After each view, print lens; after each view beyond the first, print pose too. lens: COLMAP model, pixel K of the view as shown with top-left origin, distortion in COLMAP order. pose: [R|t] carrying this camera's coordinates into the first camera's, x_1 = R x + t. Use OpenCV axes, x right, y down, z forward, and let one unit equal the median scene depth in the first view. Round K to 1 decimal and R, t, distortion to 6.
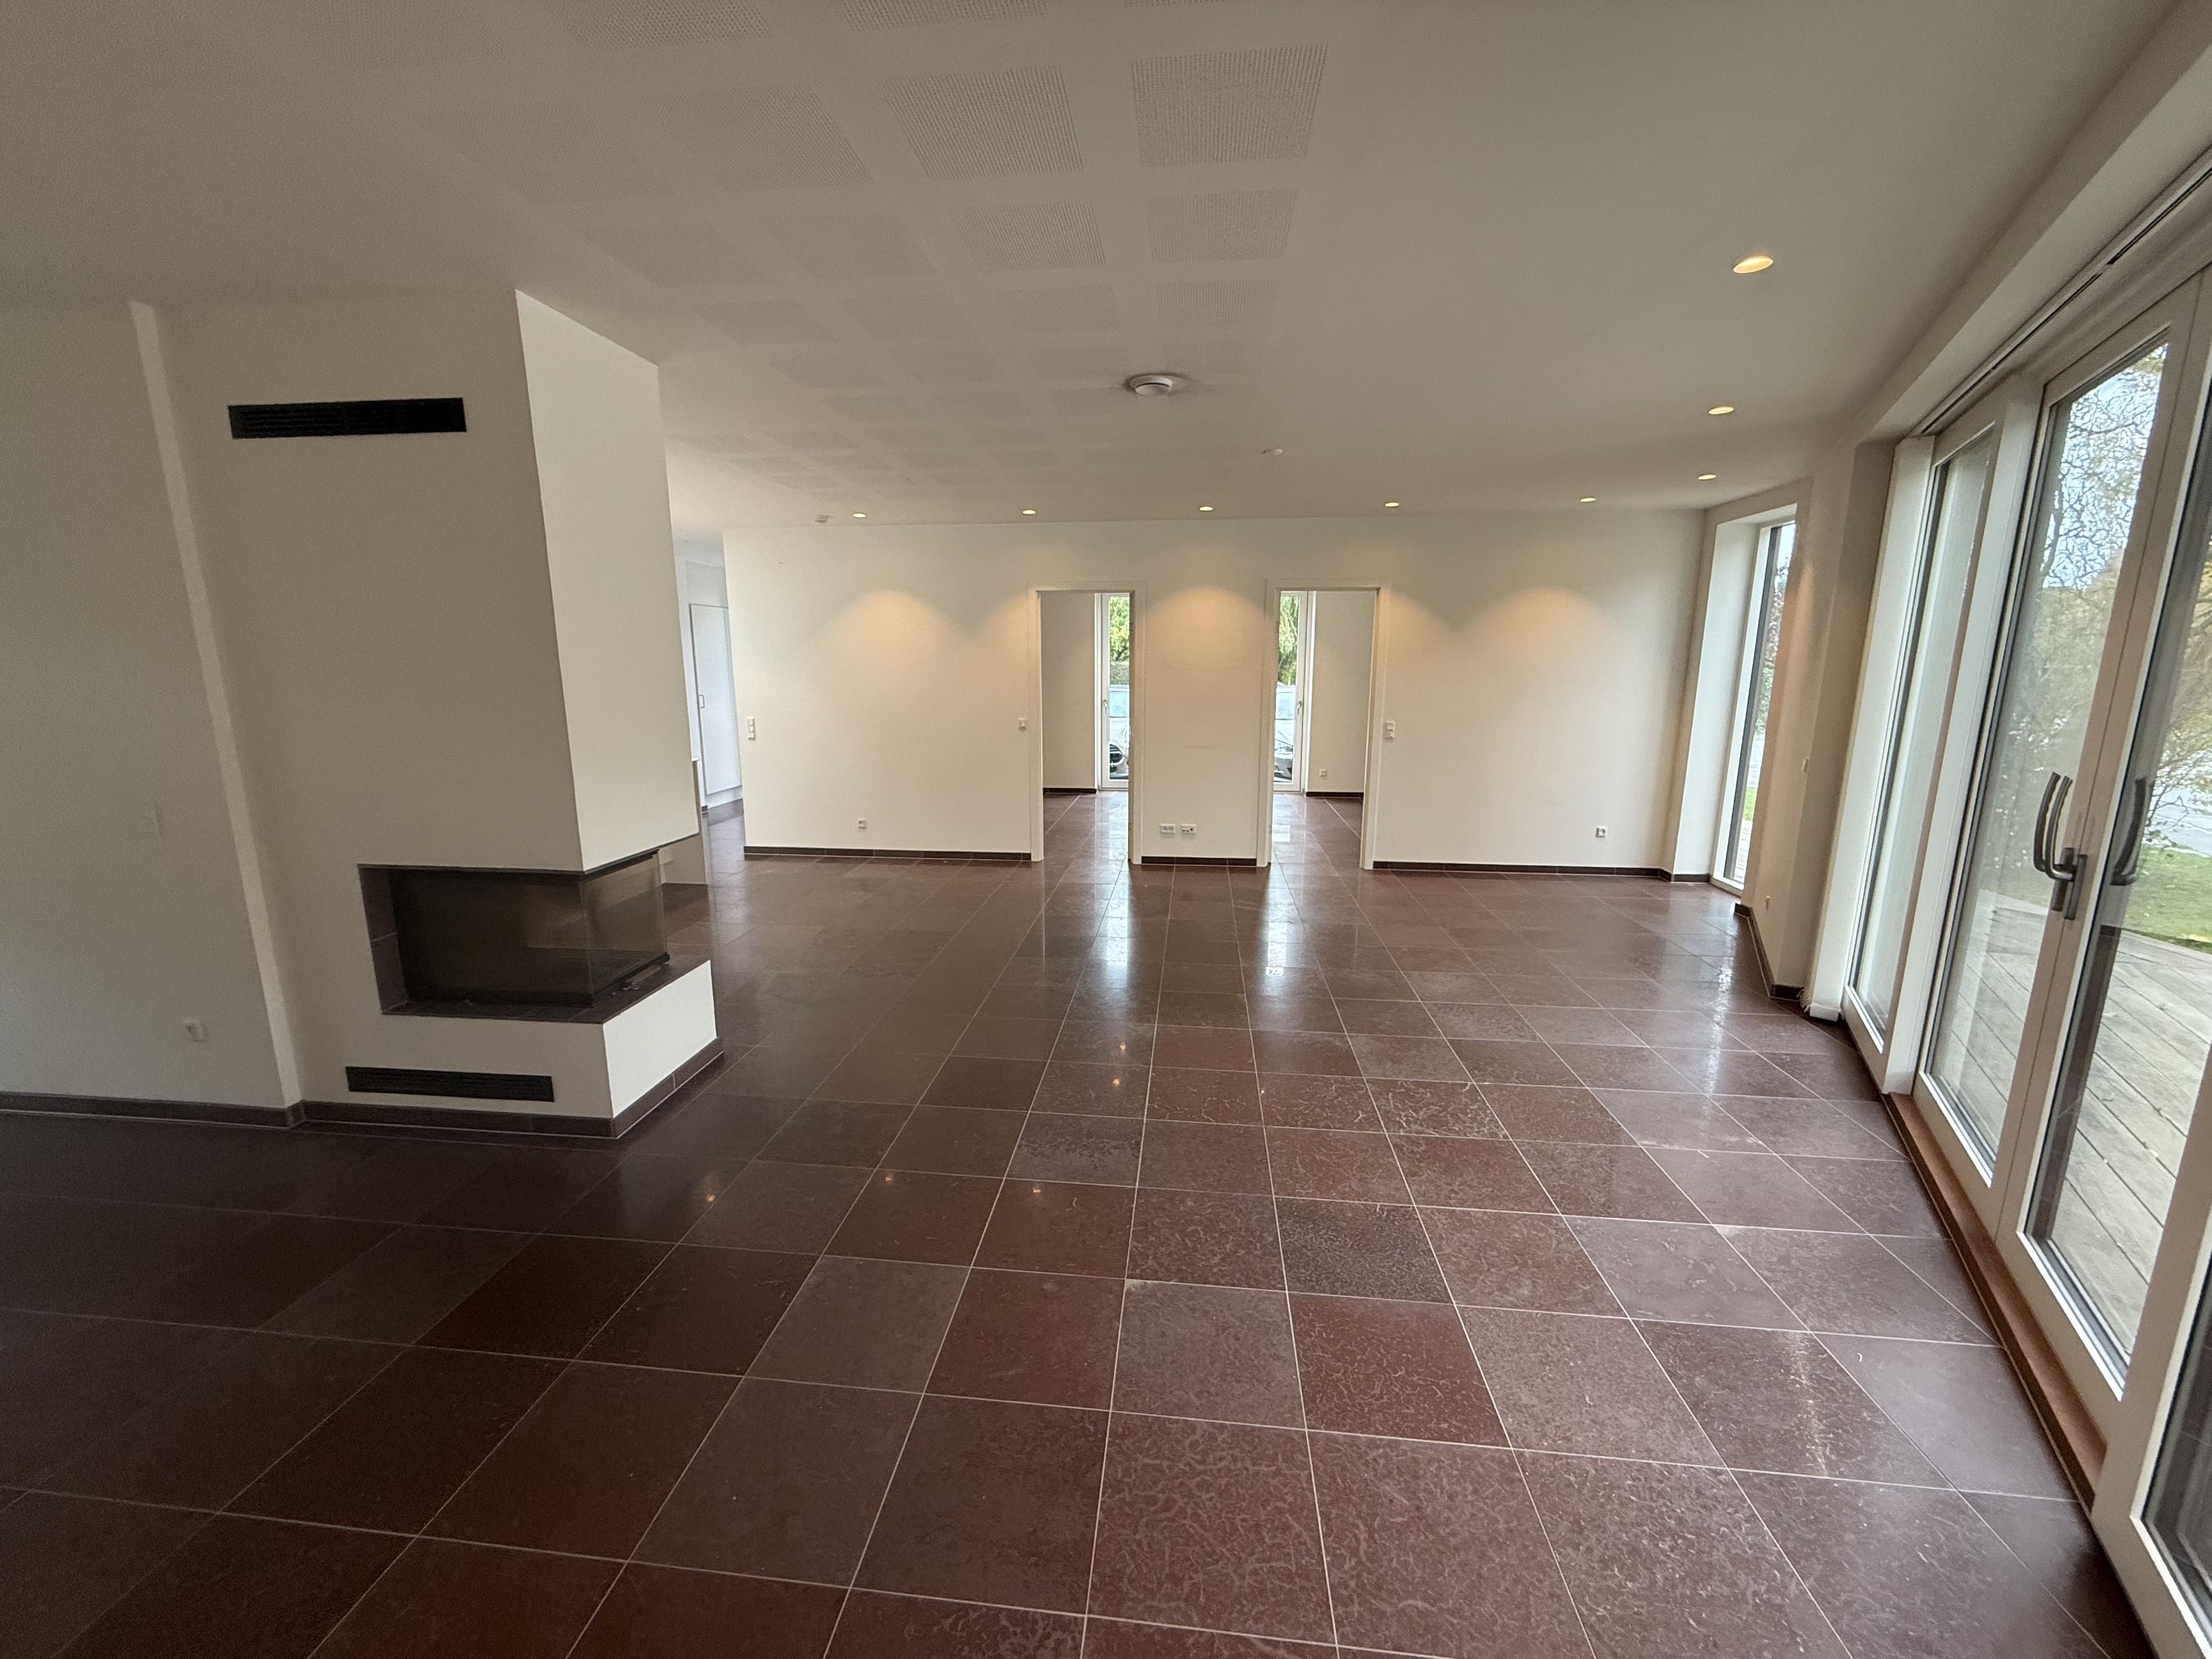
lens RADIAL K [[875.2, 0, 1100.5], [0, 875.2, 828.1], [0, 0, 1]] dist [-0.000256, -0.000070]
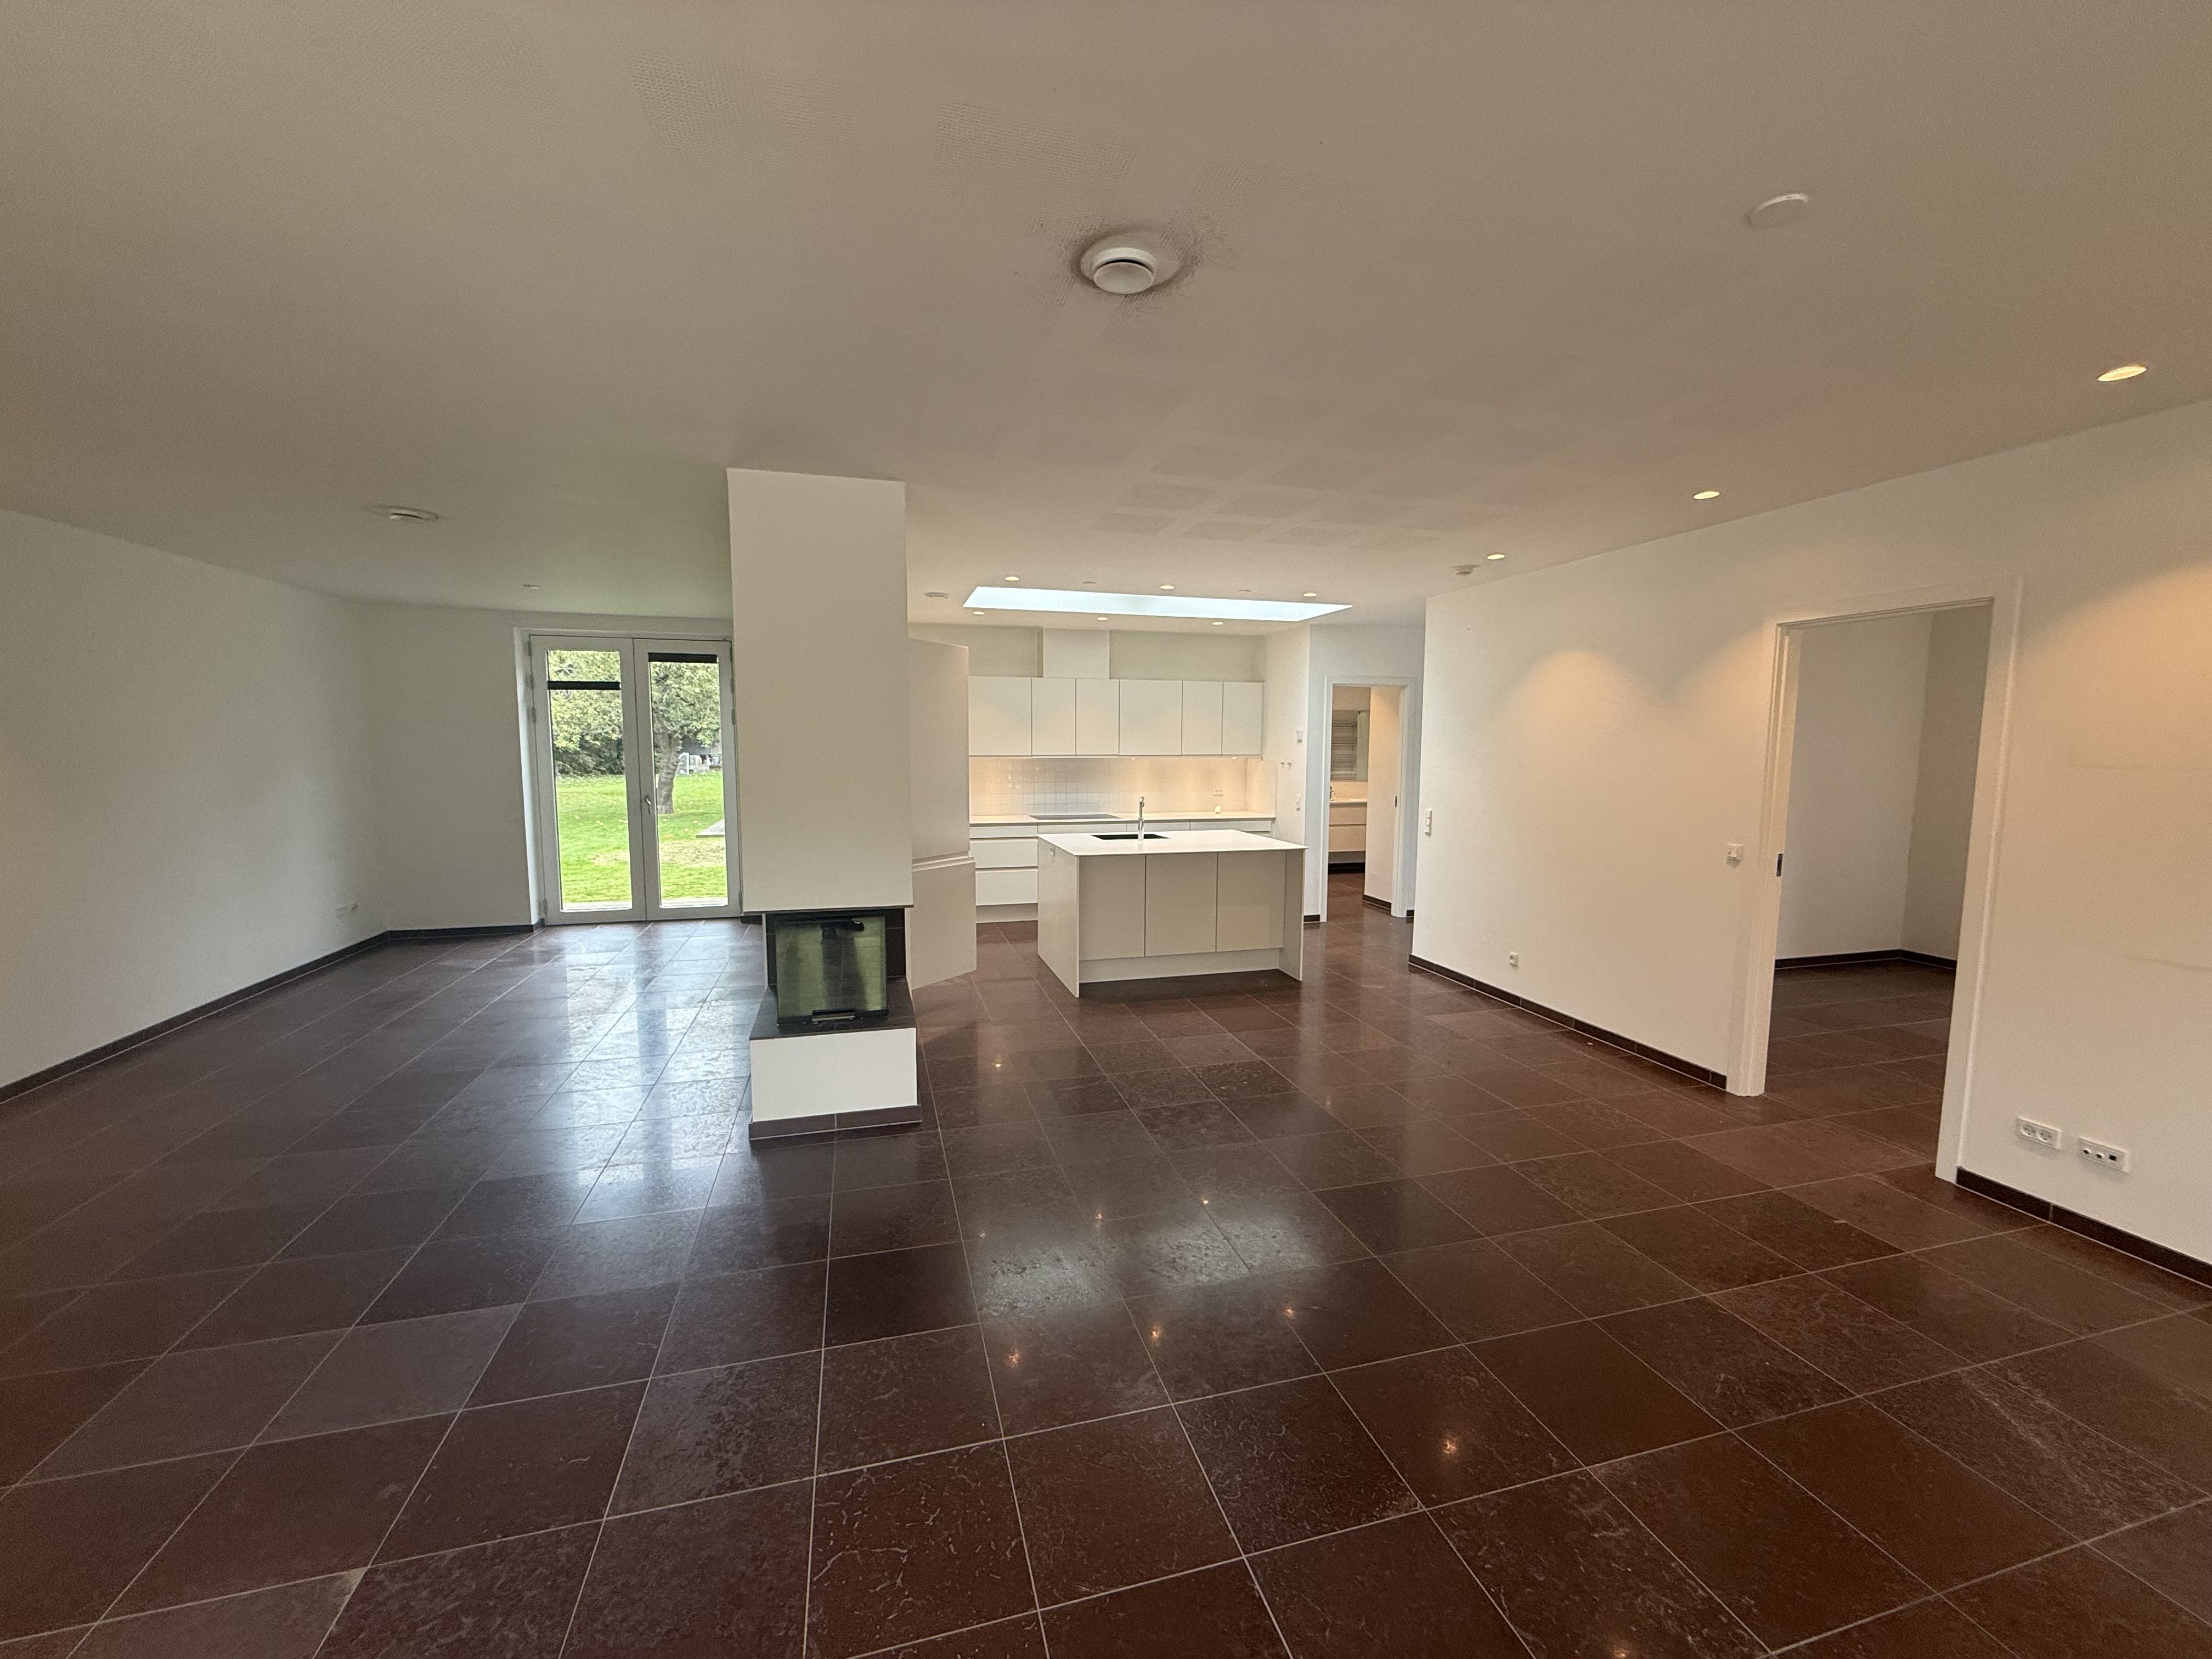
lens RADIAL K [[875.2, 0, 1100.5], [0, 875.2, 828.1], [0, 0, 1]] dist [-0.000256, -0.000070]
pose [[0.367337, 0.092803, -0.925447, 0.525334], [-0.176354, 0.983909, 0.028665, -0.139197], [0.913216, 0.152677, 0.377792, 0.704952]]
